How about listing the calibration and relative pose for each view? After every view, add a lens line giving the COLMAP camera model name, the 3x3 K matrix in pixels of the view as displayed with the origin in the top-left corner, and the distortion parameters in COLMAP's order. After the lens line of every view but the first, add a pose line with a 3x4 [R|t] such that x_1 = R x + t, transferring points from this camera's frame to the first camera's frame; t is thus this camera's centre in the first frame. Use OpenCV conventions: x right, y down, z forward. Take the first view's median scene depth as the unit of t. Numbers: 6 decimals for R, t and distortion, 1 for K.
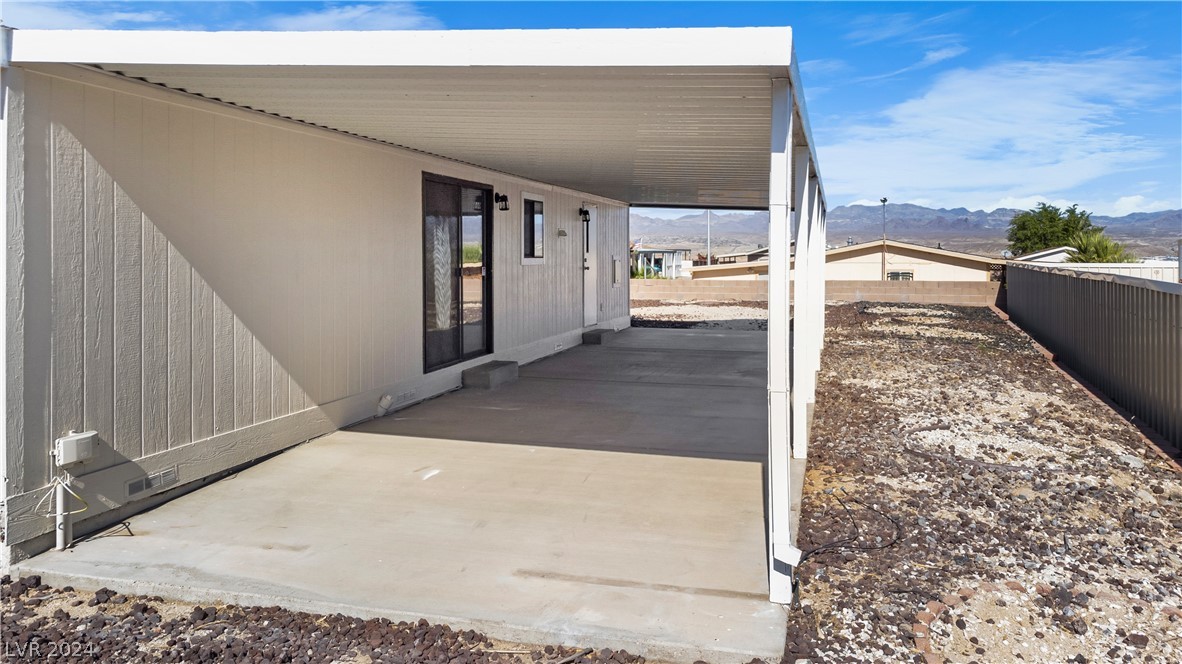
lens RADIAL K [[910.8, 0, 593.3], [0, 910.8, 252.5], [0, 0, 1]] dist [0.003434, 0.056162]
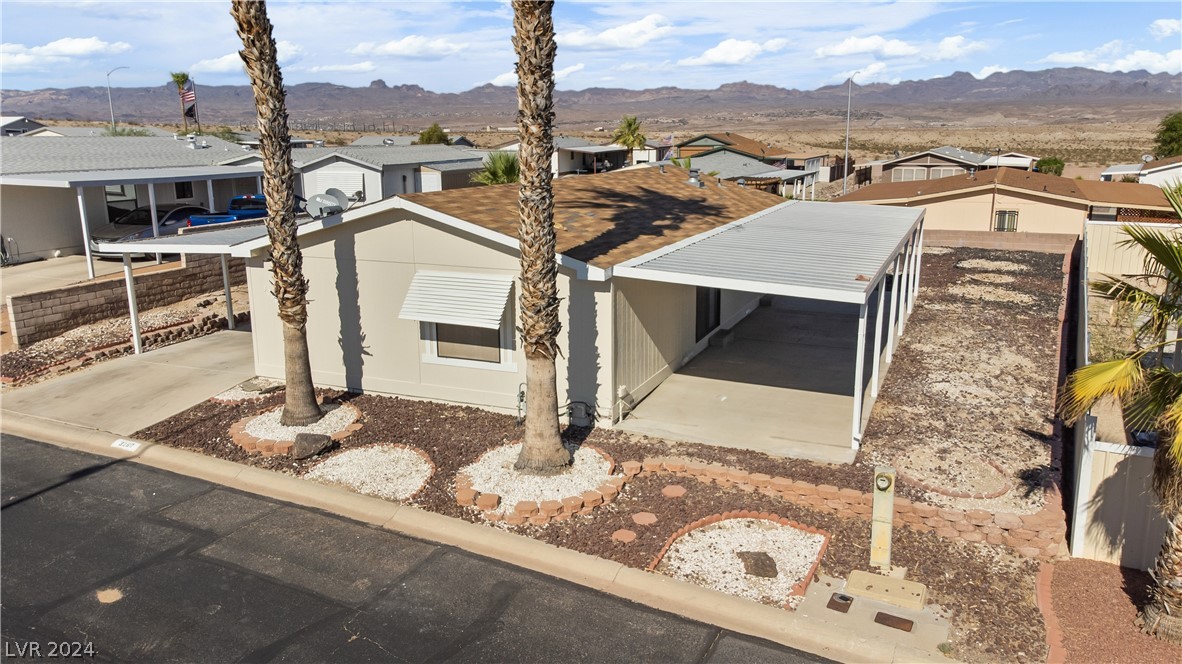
lens RADIAL K [[884.2, 0, 592.8], [0, 884.2, 325.8], [0, 0, 1]] dist [-0.002454, 0.103575]
pose [[0.989158, 0.027157, -0.144325, -0.068095], [0.005119, 0.975780, 0.218693, -0.182067], [0.146769, -0.217061, 0.965061, -0.512338]]
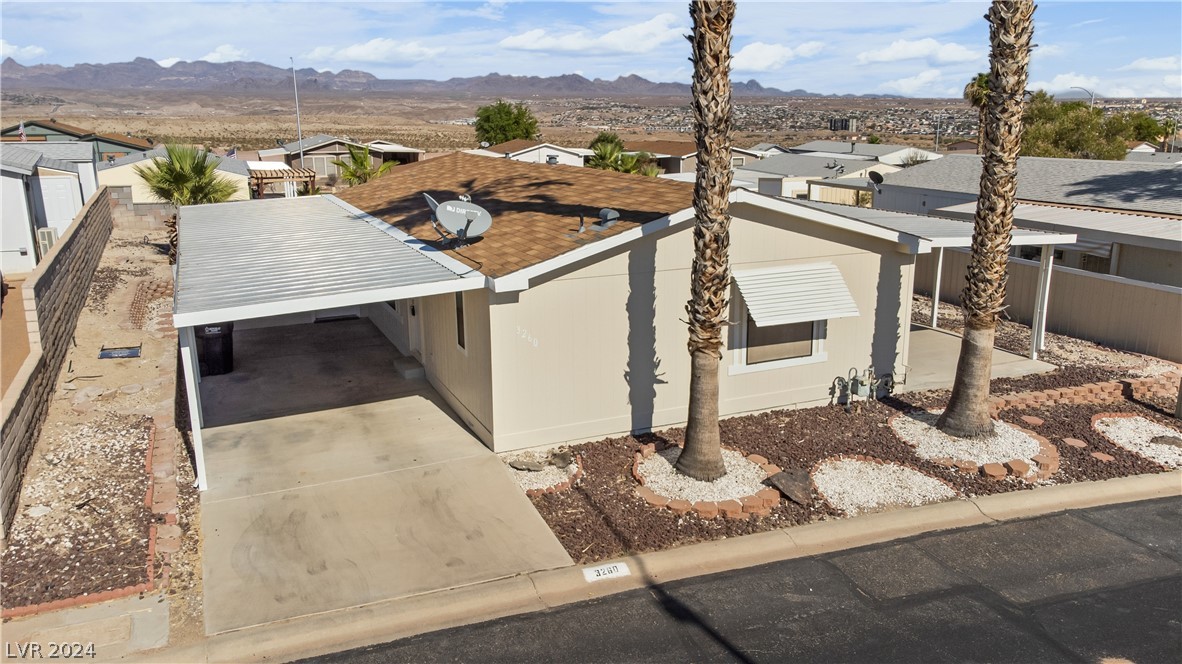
lens RADIAL K [[884.2, 0, 592.8], [0, 884.2, 325.8], [0, 0, 1]] dist [-0.002454, 0.103575]
pose [[0.778219, -0.152605, 0.609169, -0.940369], [0.006972, 0.972065, 0.234608, -0.182633], [-0.627954, -0.178329, 0.757544, -0.198936]]
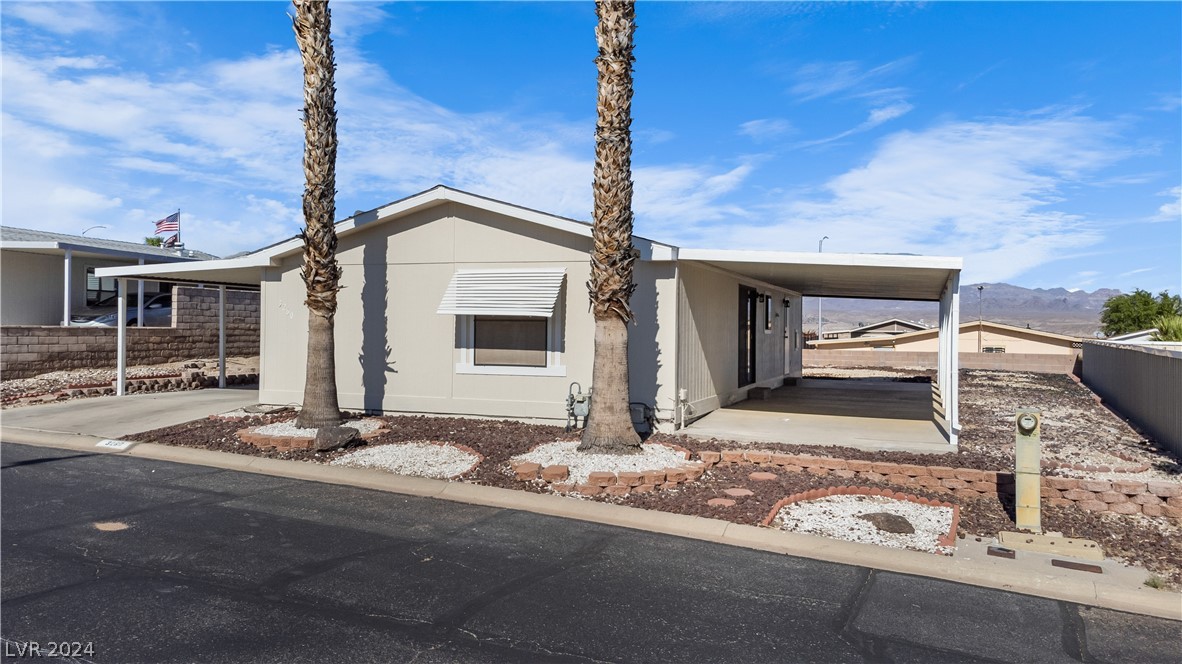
lens RADIAL K [[884.2, 0, 592.8], [0, 884.2, 325.8], [0, 0, 1]] dist [-0.002454, 0.103575]
pose [[0.995004, 0.013721, -0.098887, -0.162571], [-0.013905, 0.999903, -0.001180, 0.003598], [0.098861, 0.002549, 0.995098, -0.473162]]
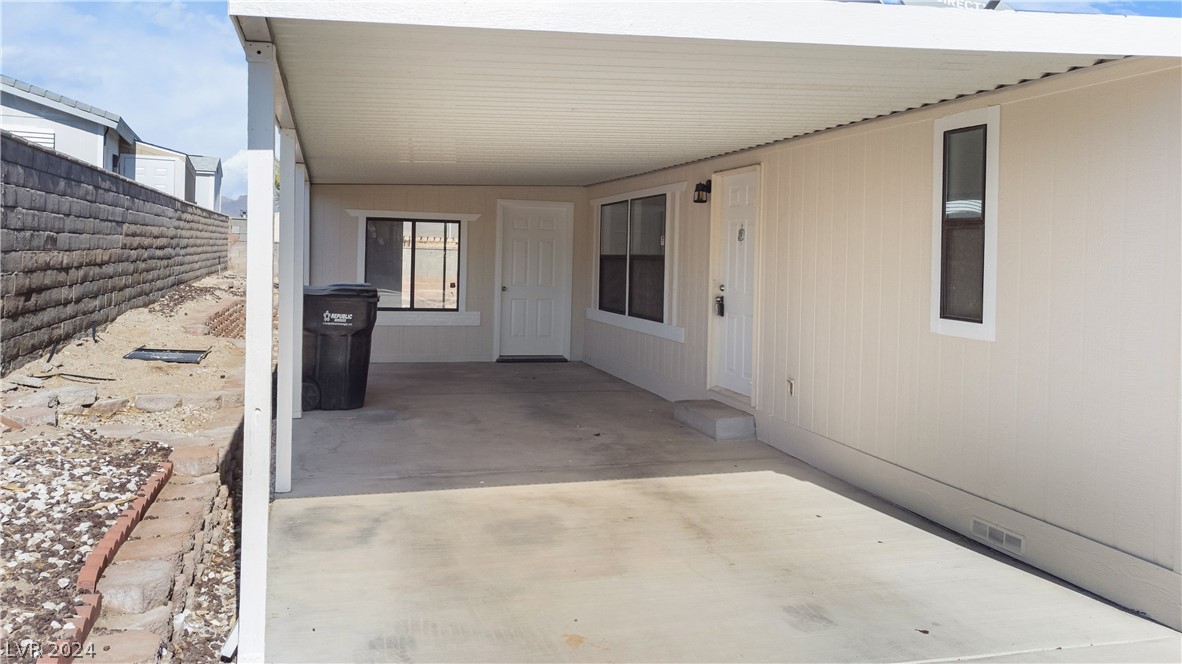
lens RADIAL K [[930.4, 0, 593.2], [0, 930.4, 250.0], [0, 0, 1]] dist [0.037550, 0.001318]
pose [[0.858649, 0.030557, 0.511653, -0.824590], [-0.033306, 0.999438, -0.003795, -0.001779], [-0.511481, -0.013783, 0.859184, 0.254382]]
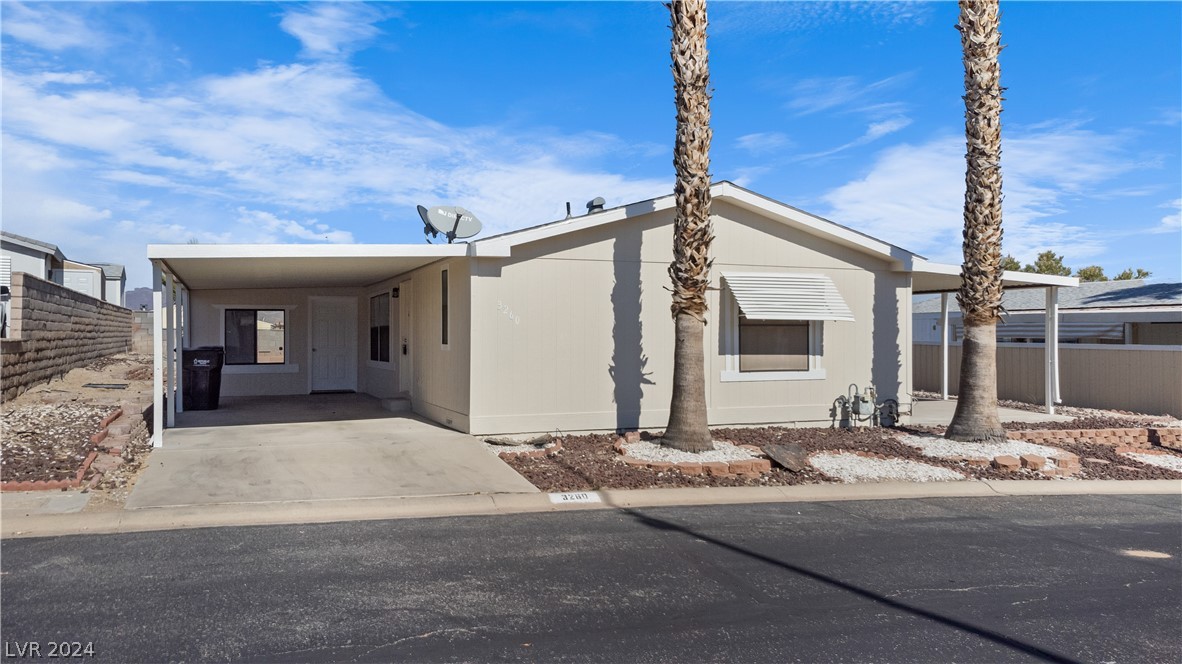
lens RADIAL K [[884.2, 0, 592.8], [0, 884.2, 325.8], [0, 0, 1]] dist [-0.002454, 0.103575]
pose [[0.796653, 0.009752, 0.604358, -0.917288], [-0.003757, 0.999930, -0.011183, 0.008607], [-0.604425, 0.006638, 0.796635, -0.222306]]
